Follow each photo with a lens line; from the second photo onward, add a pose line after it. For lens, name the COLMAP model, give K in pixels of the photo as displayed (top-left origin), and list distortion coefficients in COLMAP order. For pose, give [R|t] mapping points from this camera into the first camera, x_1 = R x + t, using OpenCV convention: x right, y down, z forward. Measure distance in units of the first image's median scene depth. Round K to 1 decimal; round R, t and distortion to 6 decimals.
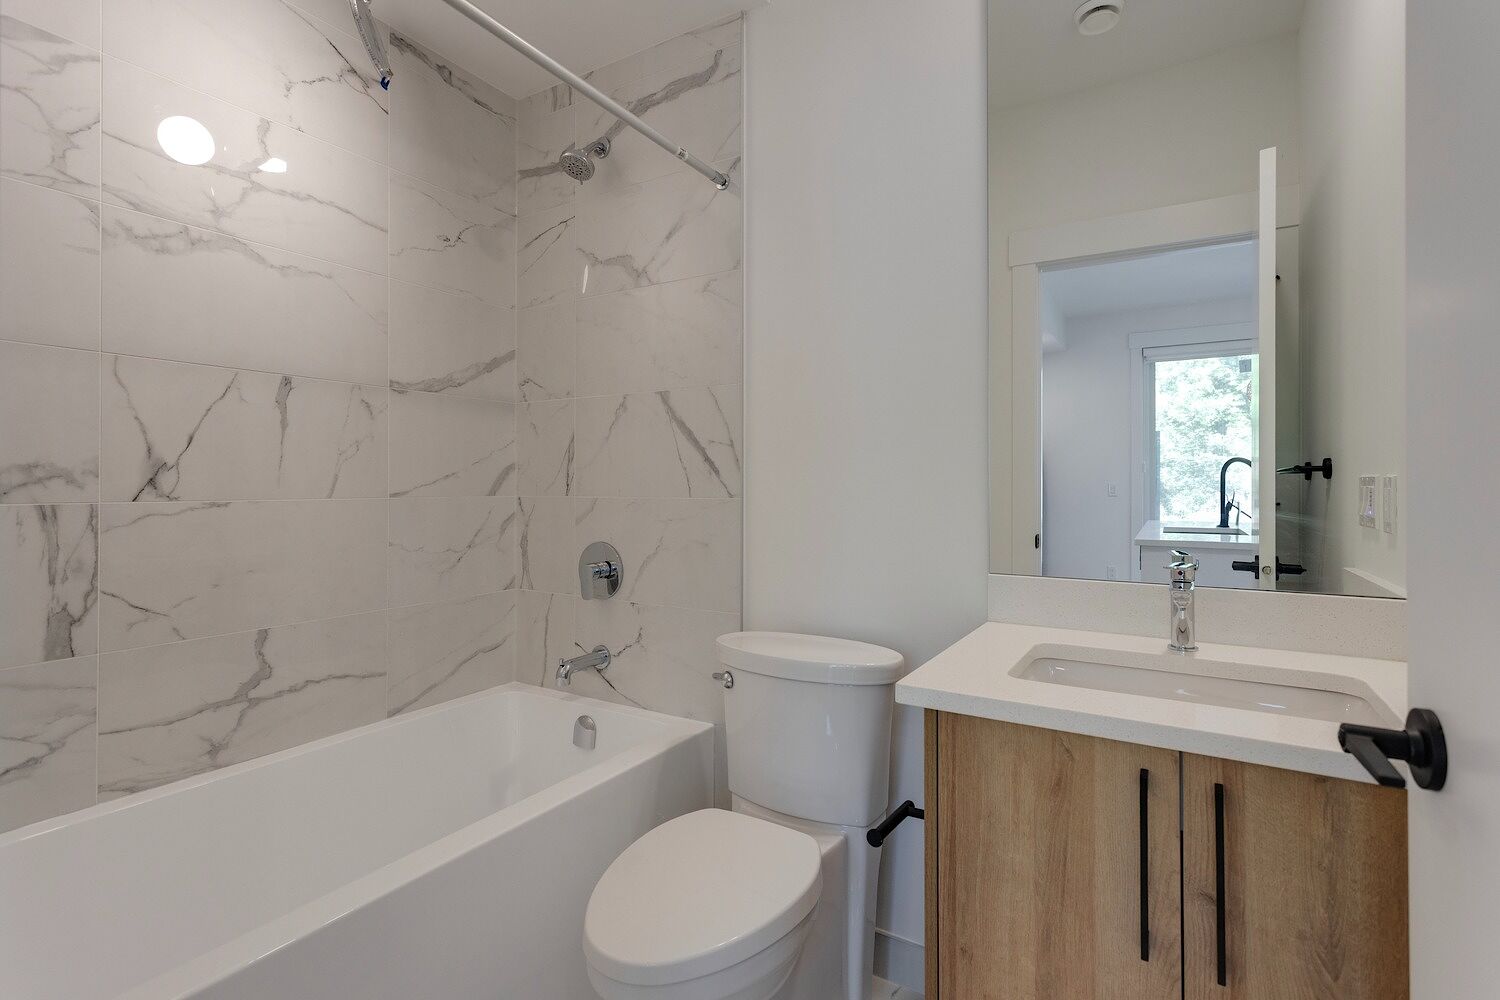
lens RADIAL K [[712.7, 0, 750.0], [0, 712.7, 500.0], [0, 0, 1]] dist [0.001468, 0.000296]
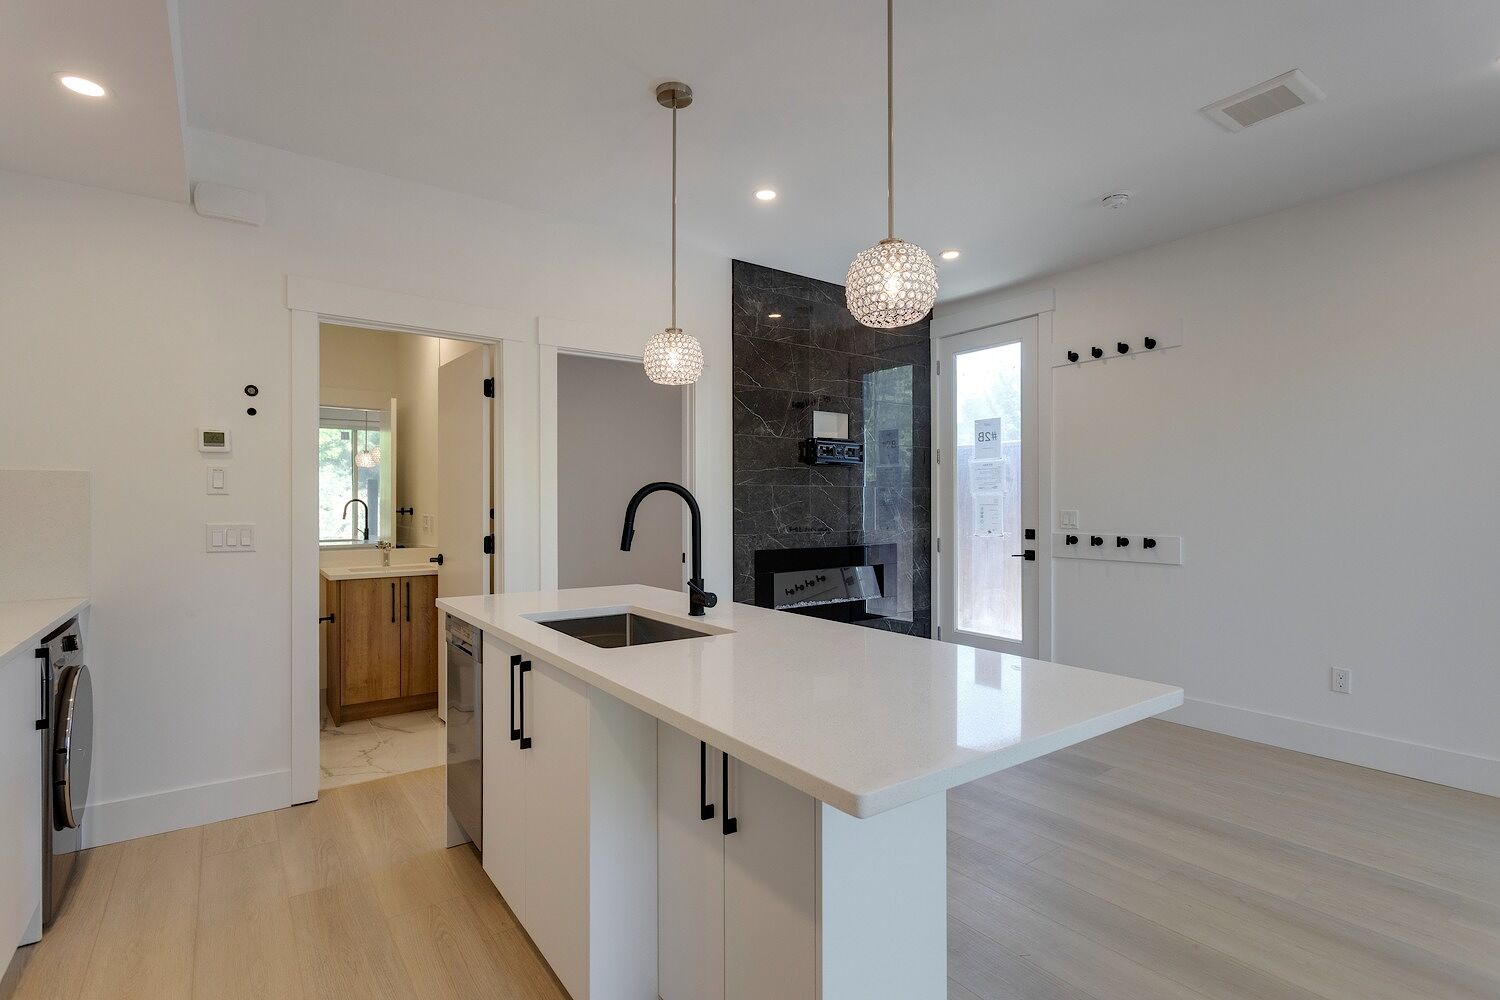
lens RADIAL K [[712.7, 0, 750.0], [0, 712.7, 500.0], [0, 0, 1]] dist [0.001468, 0.000296]
pose [[0.384526, 0.012063, 0.923035, -2.769278], [0.014783, 0.999706, -0.019223, -0.030973], [-0.922996, 0.021037, 0.384235, -2.861468]]
